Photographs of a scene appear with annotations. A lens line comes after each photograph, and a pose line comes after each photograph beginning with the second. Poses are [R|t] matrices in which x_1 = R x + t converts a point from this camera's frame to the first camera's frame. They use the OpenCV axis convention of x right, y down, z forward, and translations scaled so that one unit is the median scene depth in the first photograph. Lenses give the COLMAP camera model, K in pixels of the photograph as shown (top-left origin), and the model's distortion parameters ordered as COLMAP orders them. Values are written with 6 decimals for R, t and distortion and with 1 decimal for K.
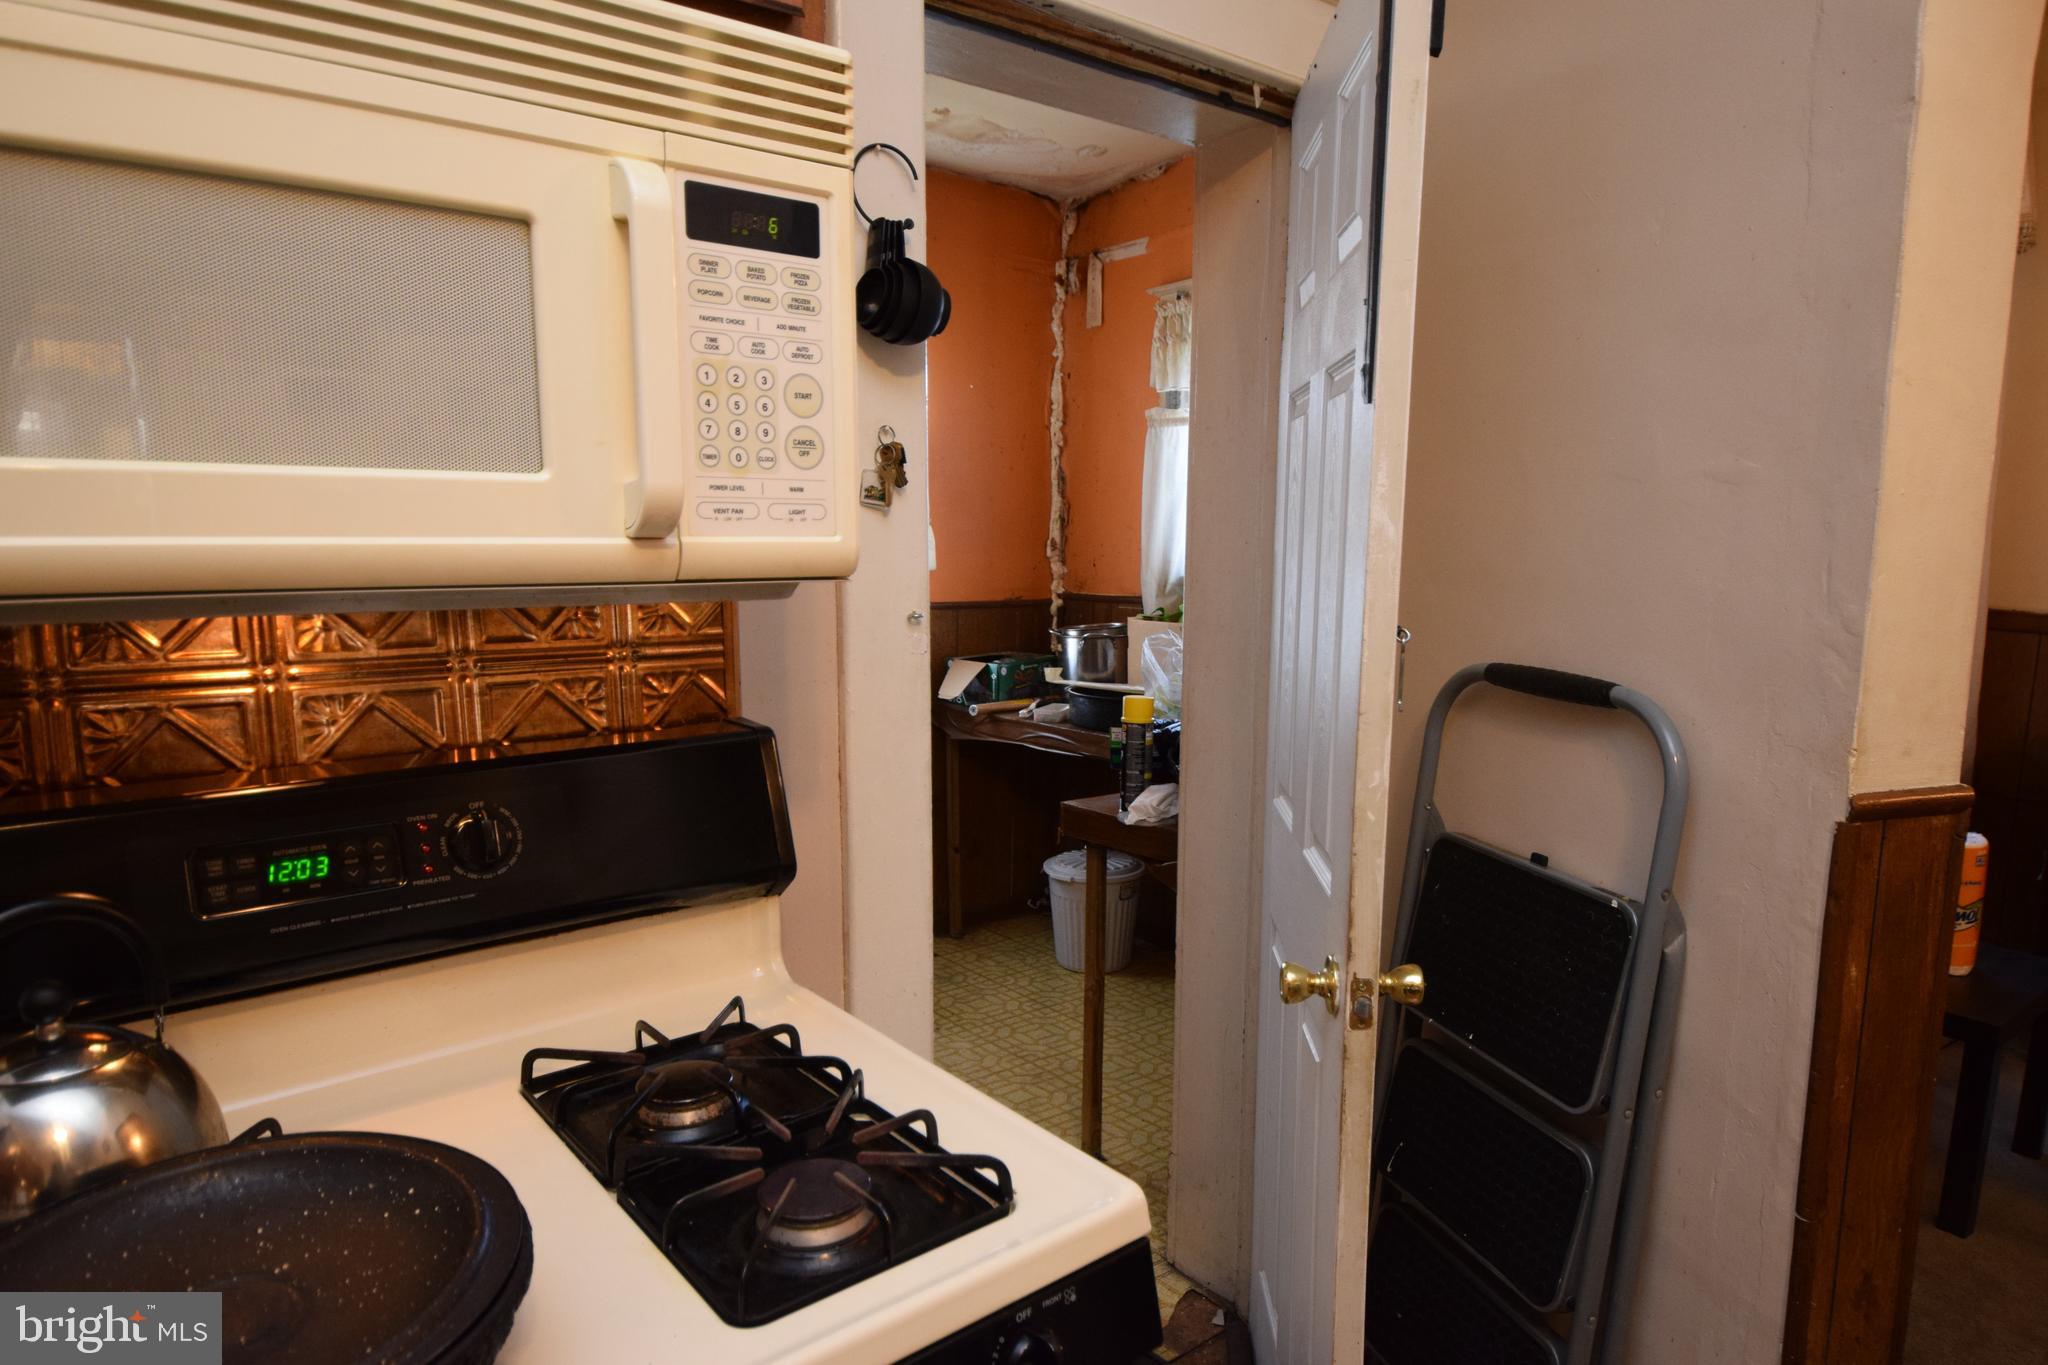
lens RADIAL K [[1210.8, 0, 1024.7], [0, 1210.8, 687.0], [0, 0, 1]] dist [0.015187, -0.004155]
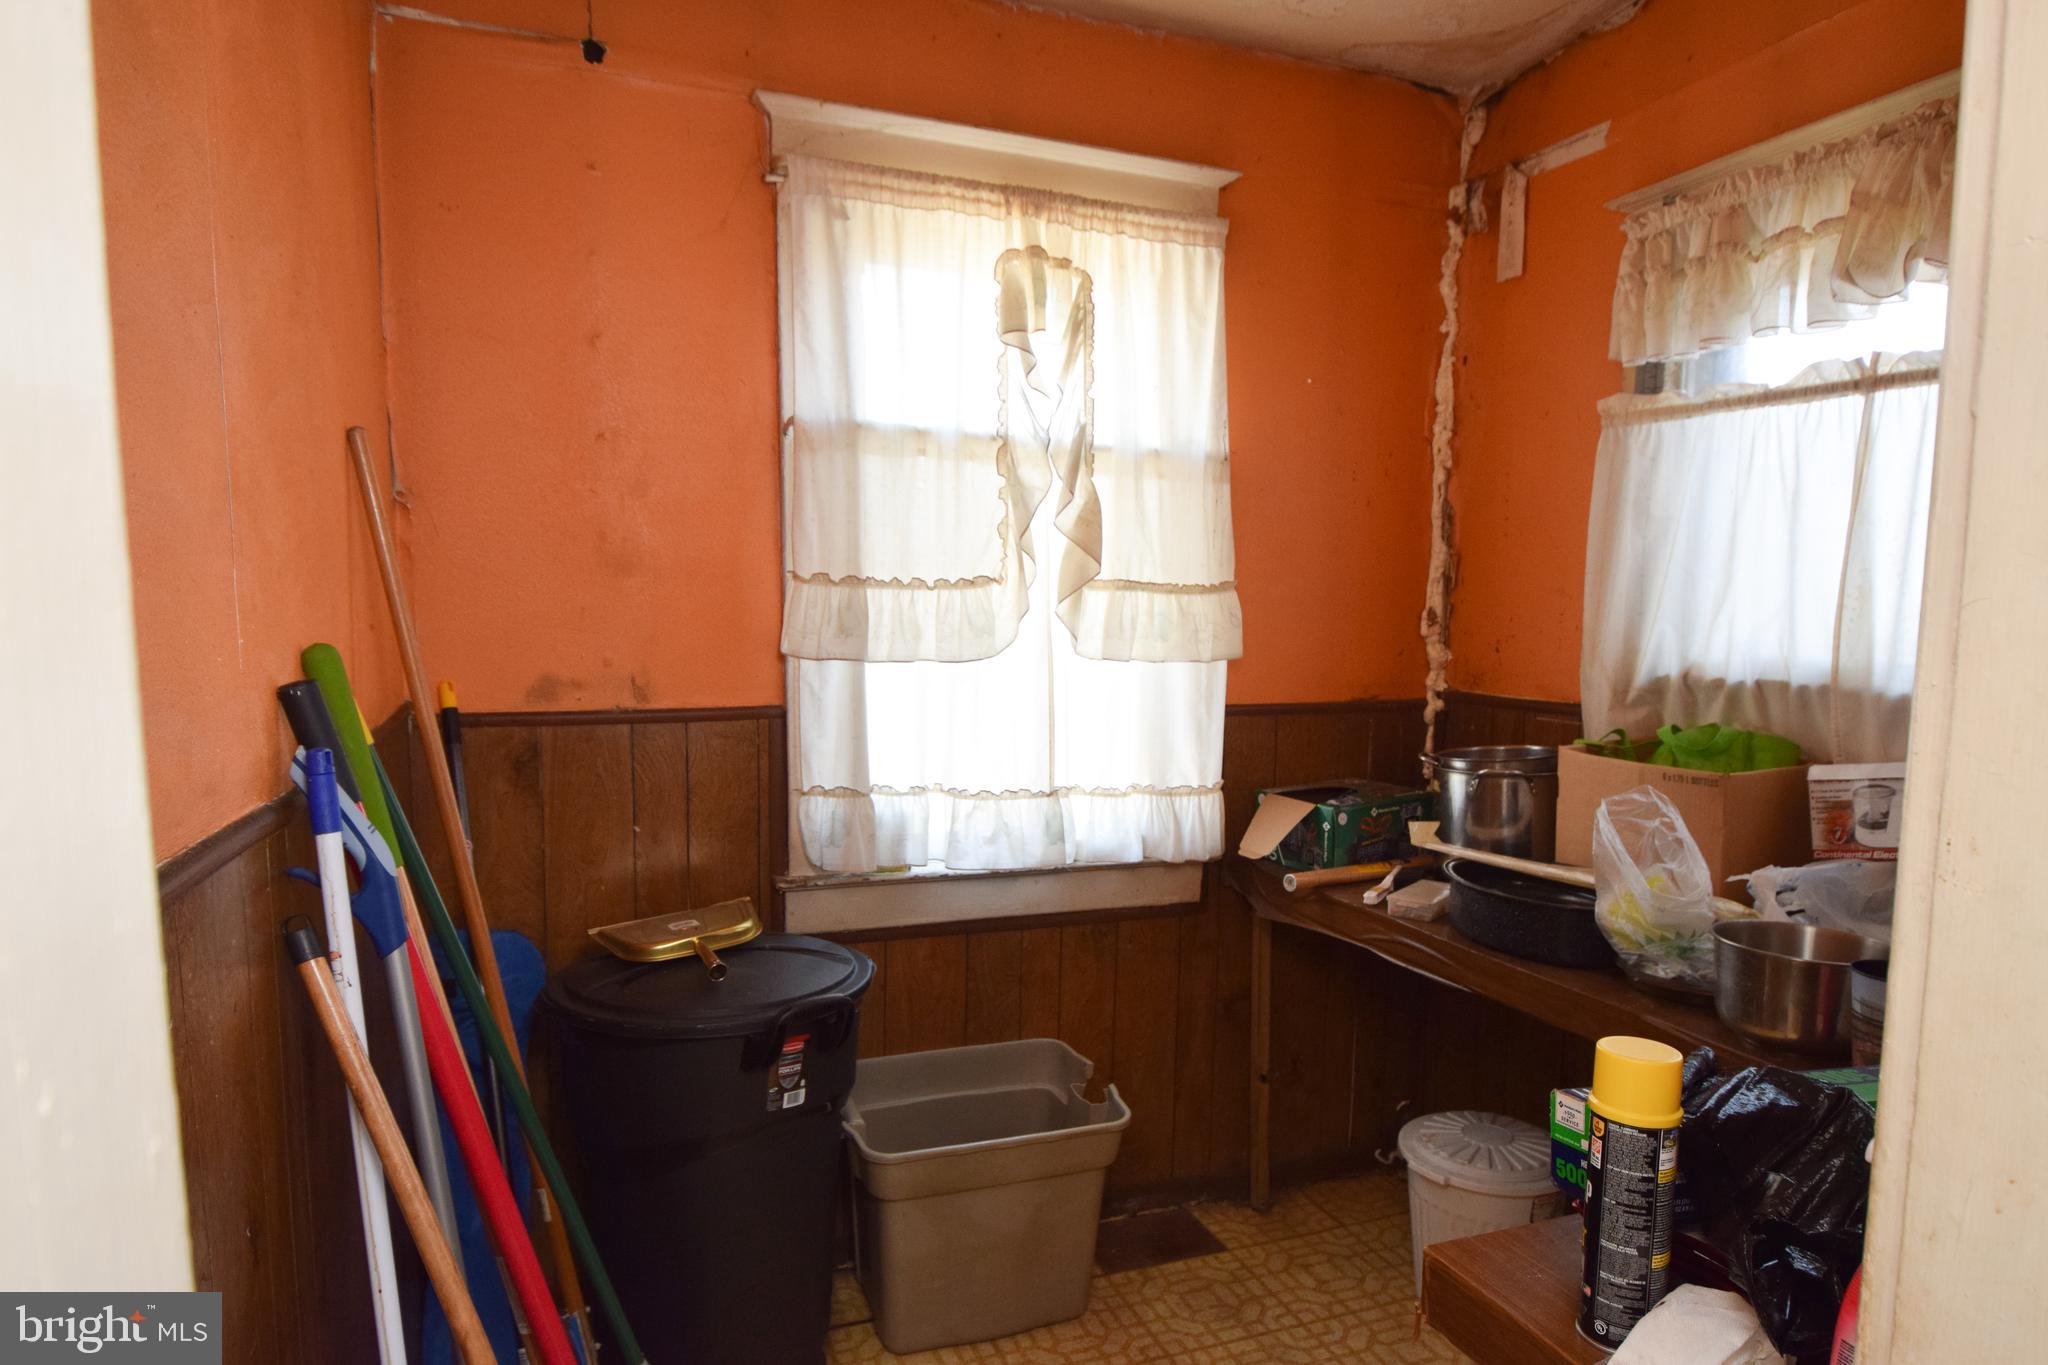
lens RADIAL K [[1210.8, 0, 1046.2], [0, 1210.8, 715.2], [0, 0, 1]] dist [0.015187, -0.004155]
pose [[0.958991, 0.029333, -0.281916, 0.010977], [-0.034976, 0.999276, -0.015004, -0.051962], [0.281272, 0.024249, 0.959322, 0.340329]]
